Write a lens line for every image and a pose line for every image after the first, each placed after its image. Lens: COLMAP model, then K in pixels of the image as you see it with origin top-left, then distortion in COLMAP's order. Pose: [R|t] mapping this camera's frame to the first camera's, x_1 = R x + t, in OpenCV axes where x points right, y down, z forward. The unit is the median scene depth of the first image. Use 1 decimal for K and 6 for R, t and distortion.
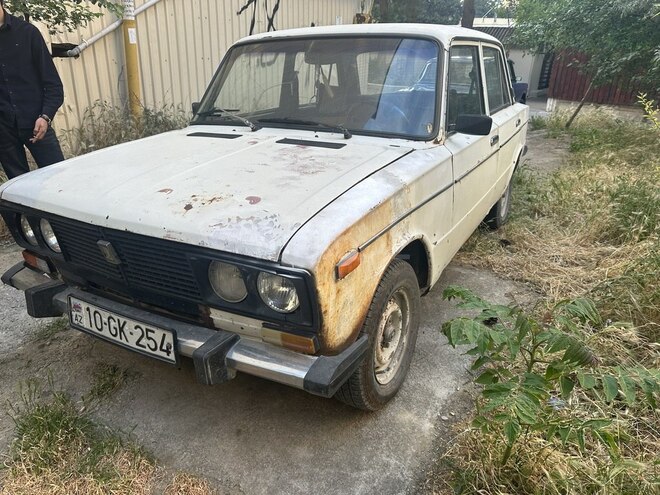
lens RADIAL K [[479.9, 0, 358.5], [0, 479.9, 245.1], [0, 0, 1]] dist [0.032669, -0.024947]
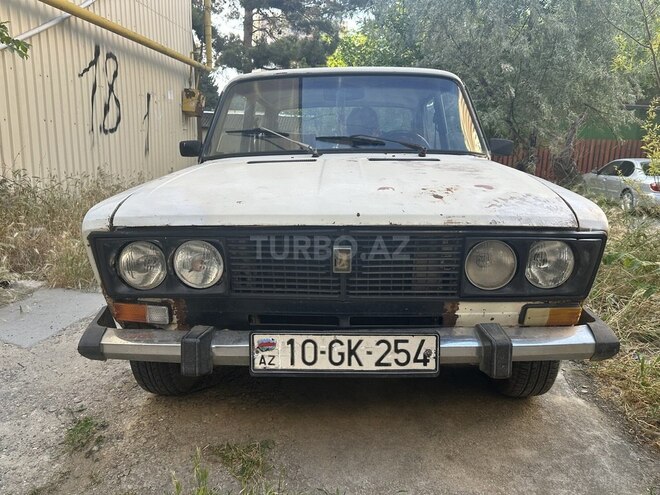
lens RADIAL K [[479.9, 0, 327.5], [0, 479.9, 245.1], [0, 0, 1]] dist [0.032669, -0.024947]
pose [[0.891551, -0.087554, 0.444377, -0.890186], [0.165250, 0.976384, -0.139168, 0.101954], [-0.421698, 0.197508, 0.884964, 0.238489]]
